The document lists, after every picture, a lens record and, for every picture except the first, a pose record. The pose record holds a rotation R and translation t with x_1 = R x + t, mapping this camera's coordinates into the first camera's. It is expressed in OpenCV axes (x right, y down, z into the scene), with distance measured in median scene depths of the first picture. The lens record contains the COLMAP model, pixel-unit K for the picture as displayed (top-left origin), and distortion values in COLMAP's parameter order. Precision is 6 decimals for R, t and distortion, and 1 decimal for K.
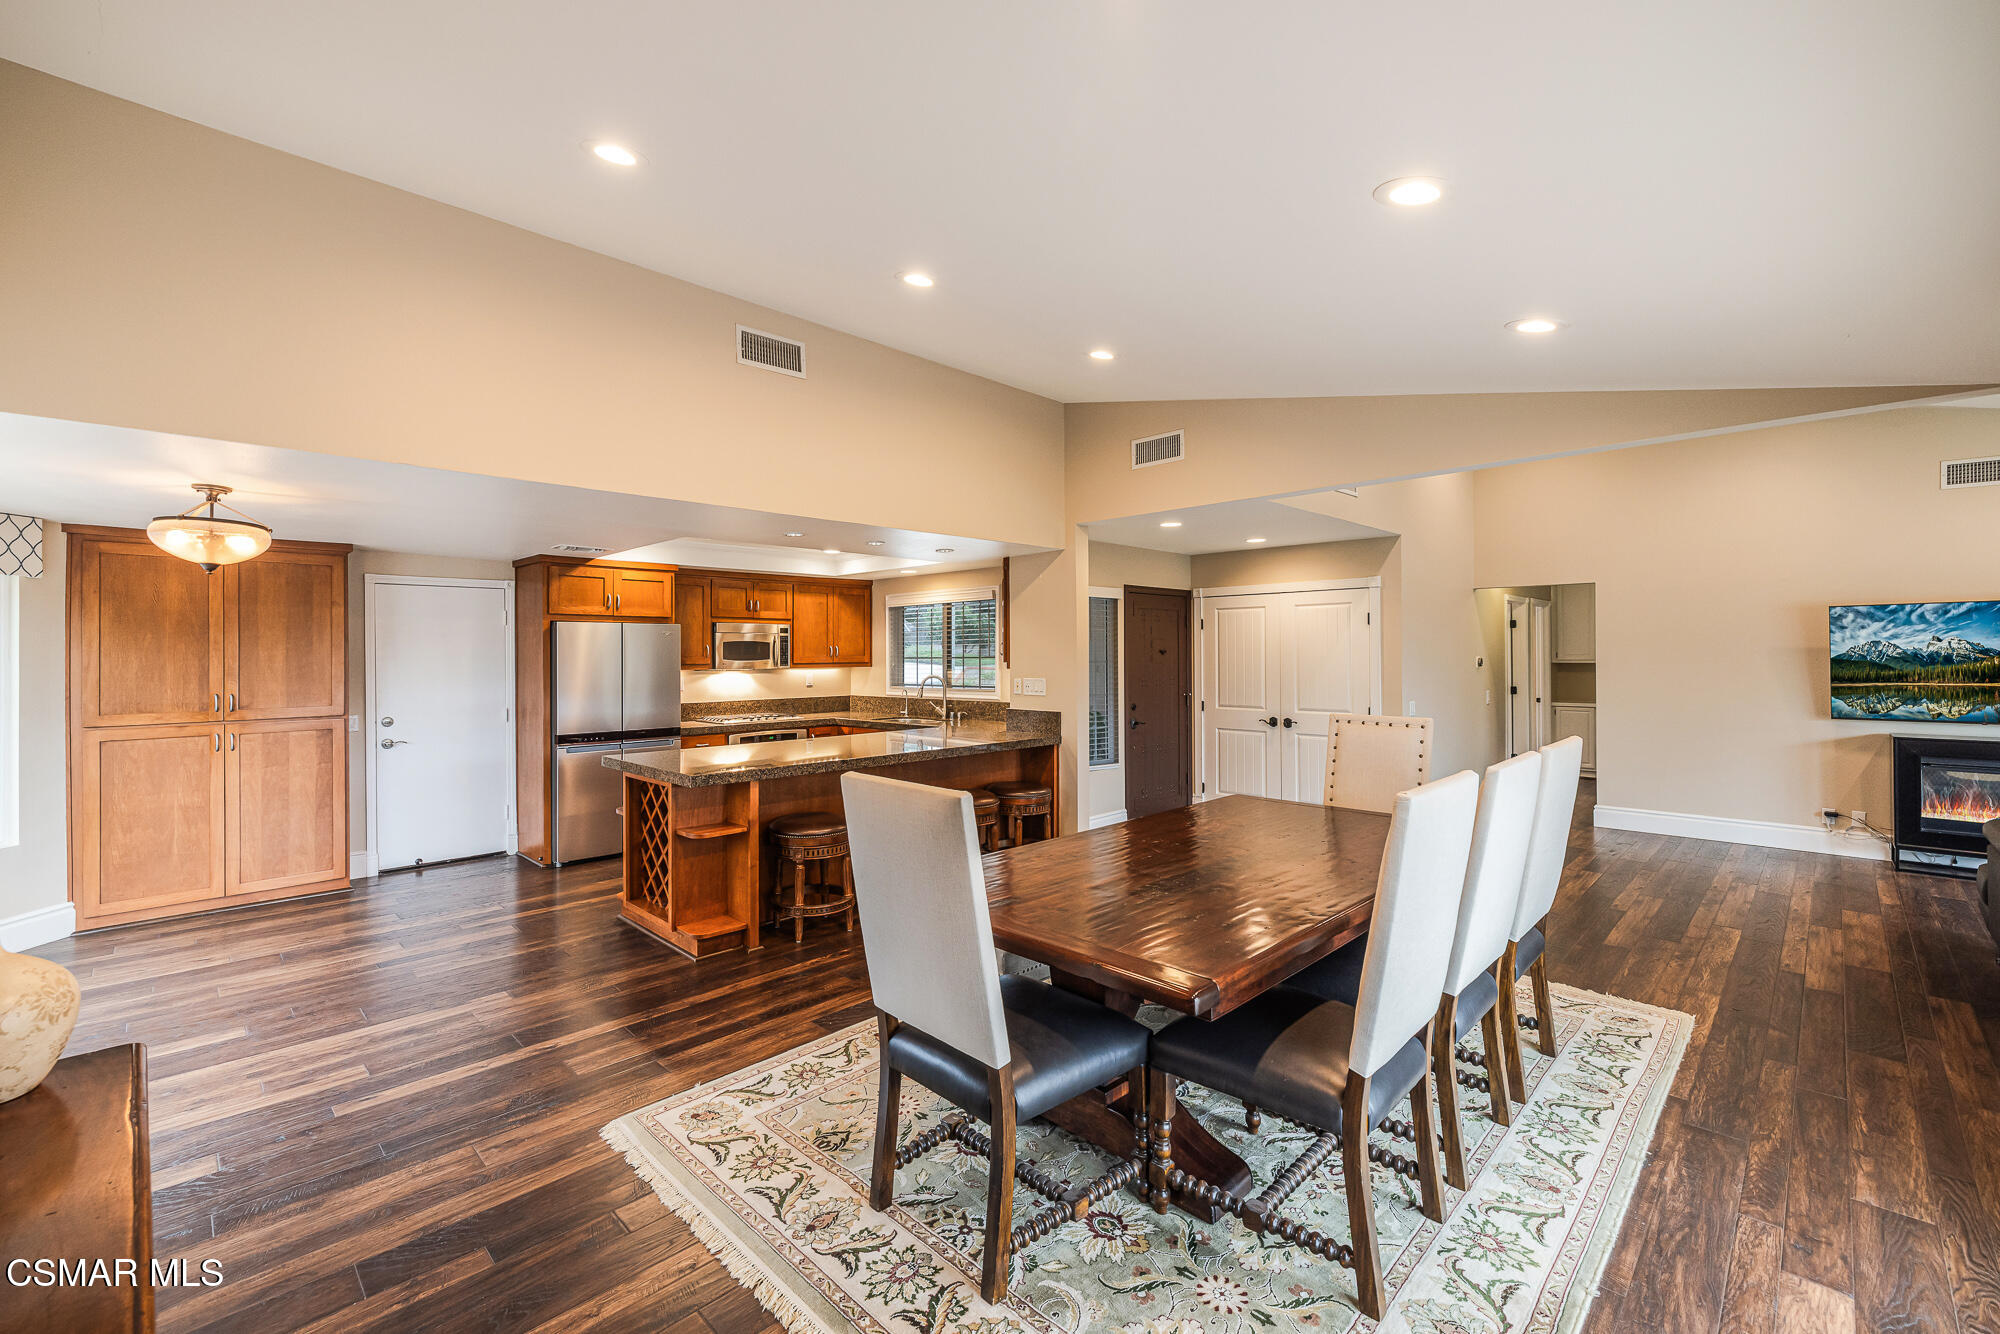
lens RADIAL K [[839.3, 0, 993.2], [0, 839.3, 650.8], [0, 0, 1]] dist [0.001589, -0.000180]
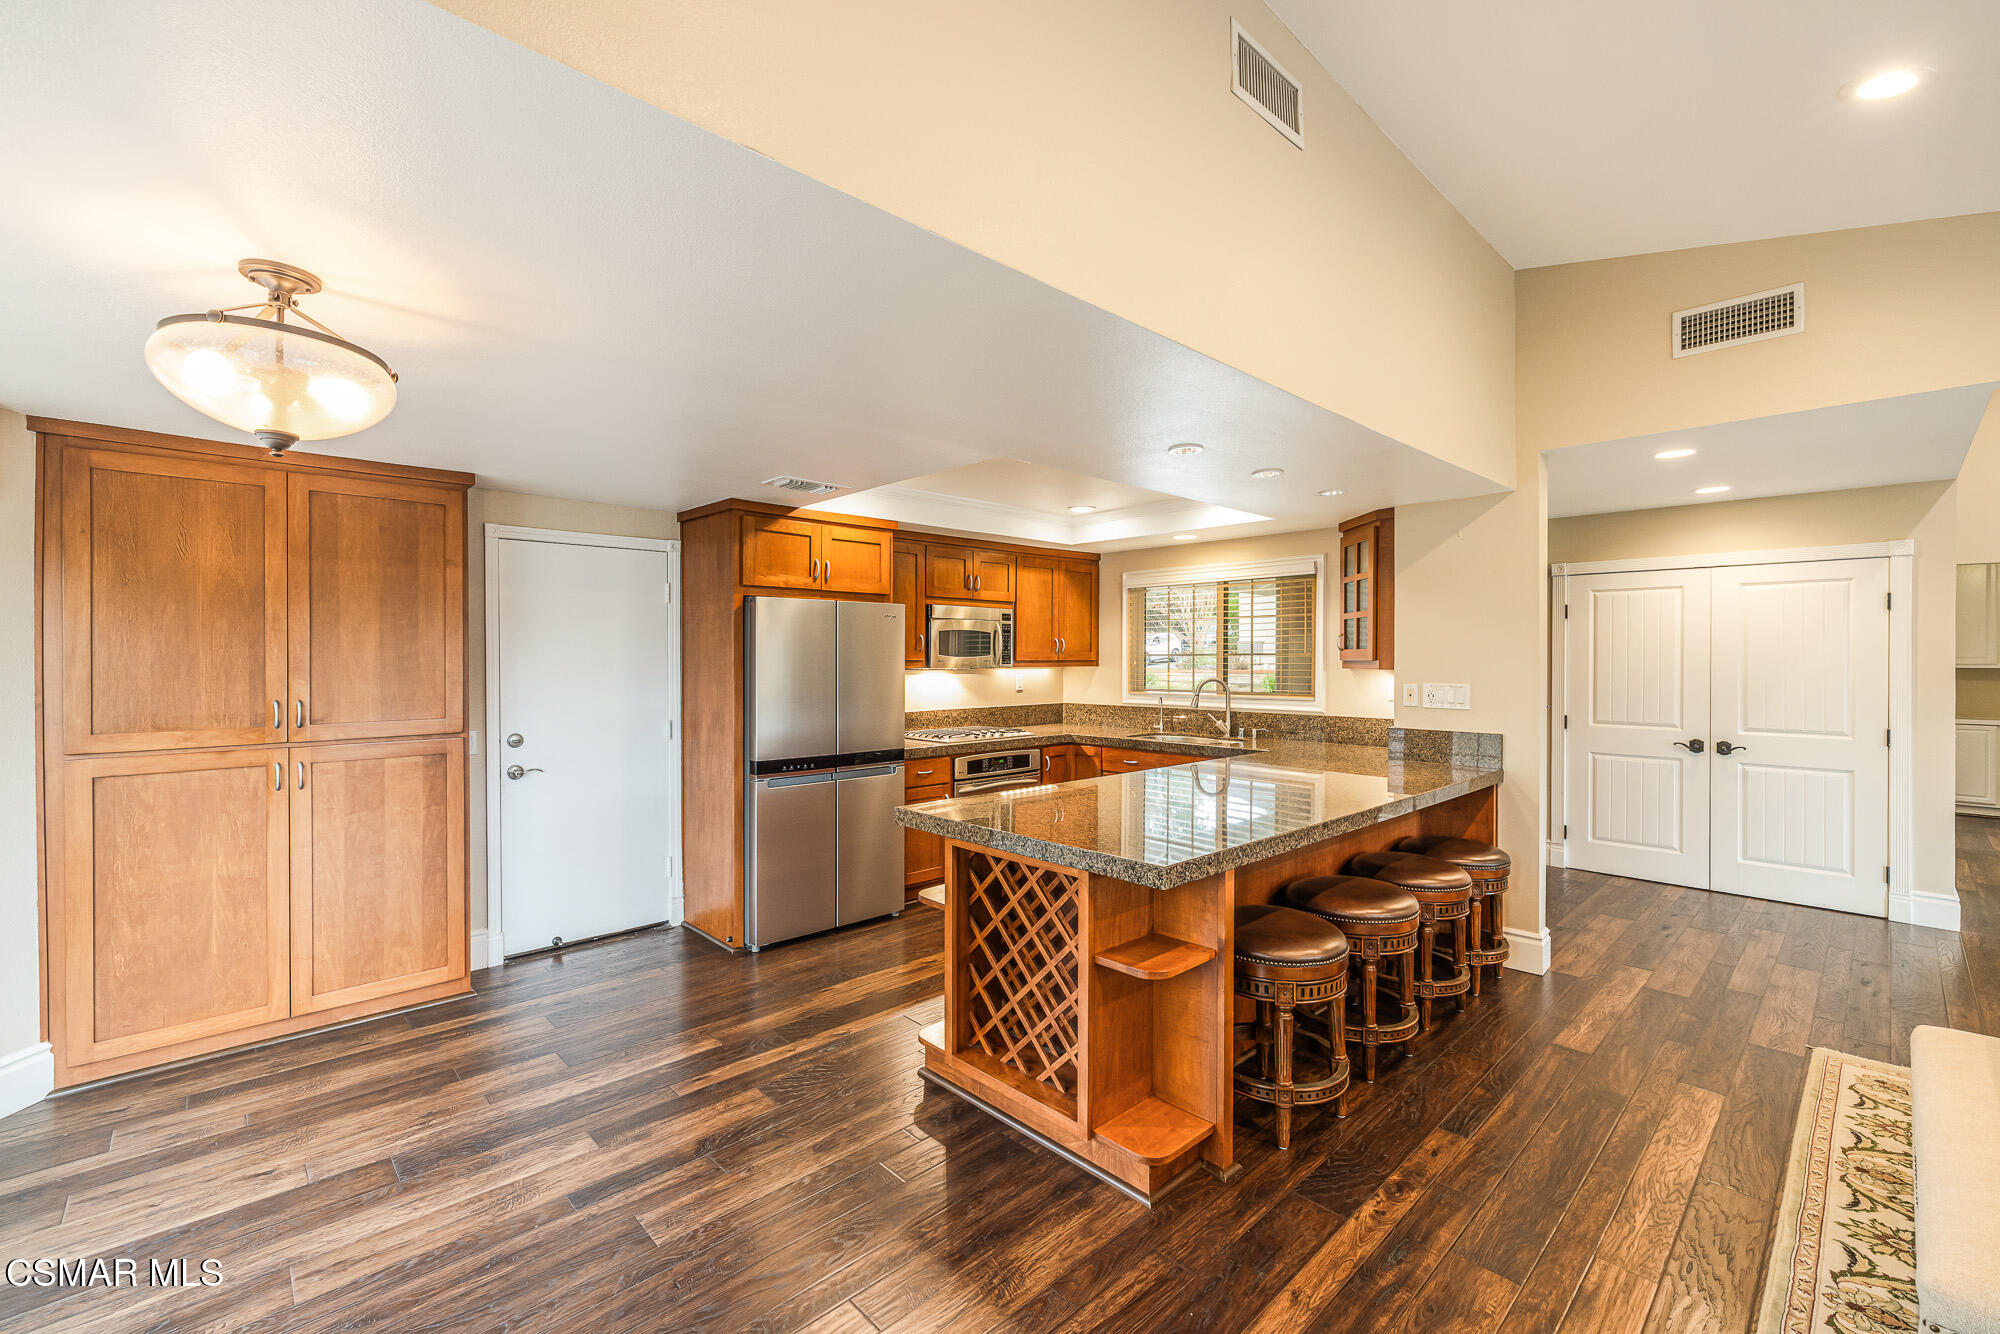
lens RADIAL K [[839.3, 0, 993.6], [0, 839.3, 661.5], [0, 0, 1]] dist [0.001589, -0.000180]
pose [[0.999583, 0.006926, -0.028023, -0.345063], [-0.006630, 0.999921, 0.010652, 0.011222], [0.028095, -0.010462, 0.999551, 0.359994]]
